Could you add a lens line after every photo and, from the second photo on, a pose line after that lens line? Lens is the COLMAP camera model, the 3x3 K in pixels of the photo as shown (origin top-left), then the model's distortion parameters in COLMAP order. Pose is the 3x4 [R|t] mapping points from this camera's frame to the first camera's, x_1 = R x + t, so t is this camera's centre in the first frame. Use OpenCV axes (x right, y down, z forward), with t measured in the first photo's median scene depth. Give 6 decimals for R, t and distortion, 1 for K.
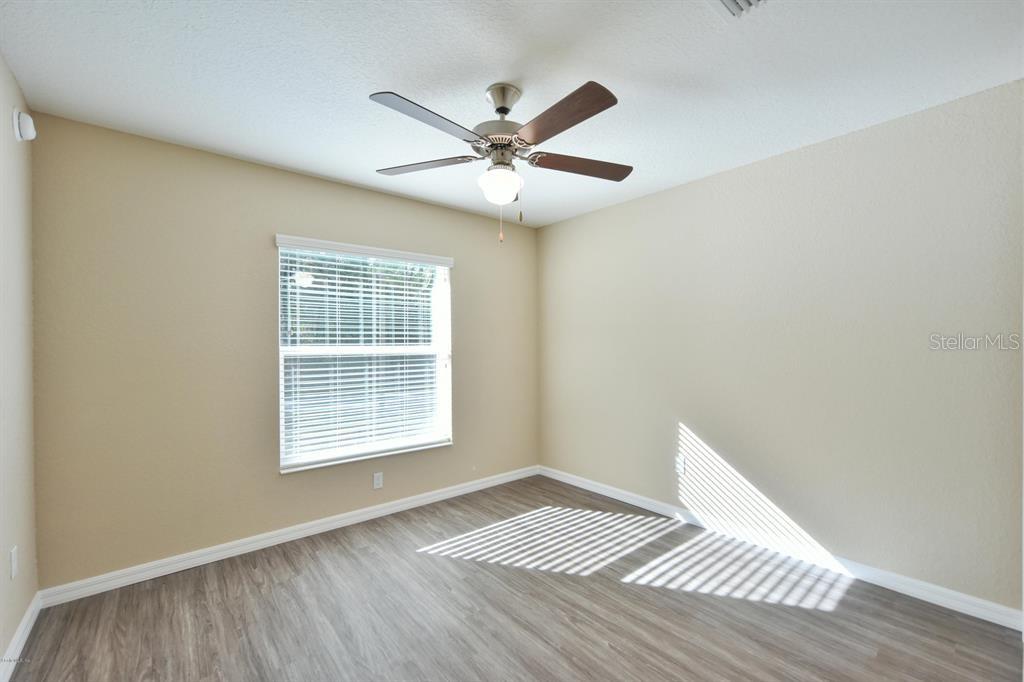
lens RADIAL K [[433.5, 0, 509.1], [0, 433.5, 340.4], [0, 0, 1]] dist [-0.010797, 0.002613]
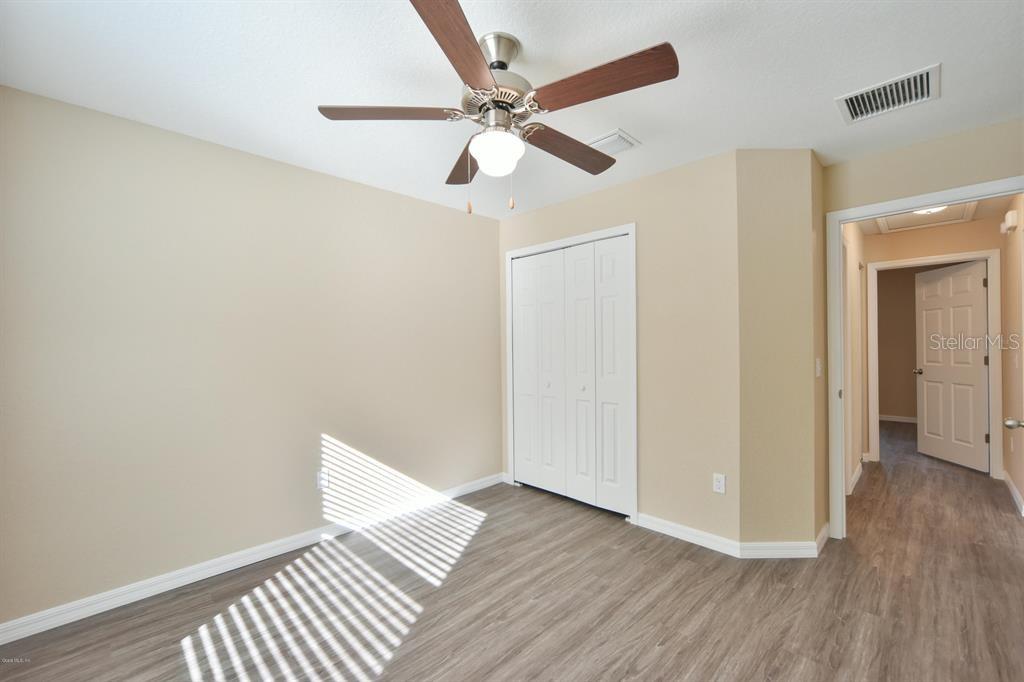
lens RADIAL K [[433.5, 0, 508.2], [0, 433.5, 345.3], [0, 0, 1]] dist [-0.010797, 0.002613]
pose [[-0.106527, 0.006297, 0.994290, -0.652760], [0.001564, 0.999980, -0.006165, 0.010371], [-0.994309, 0.000899, -0.106534, 0.825732]]
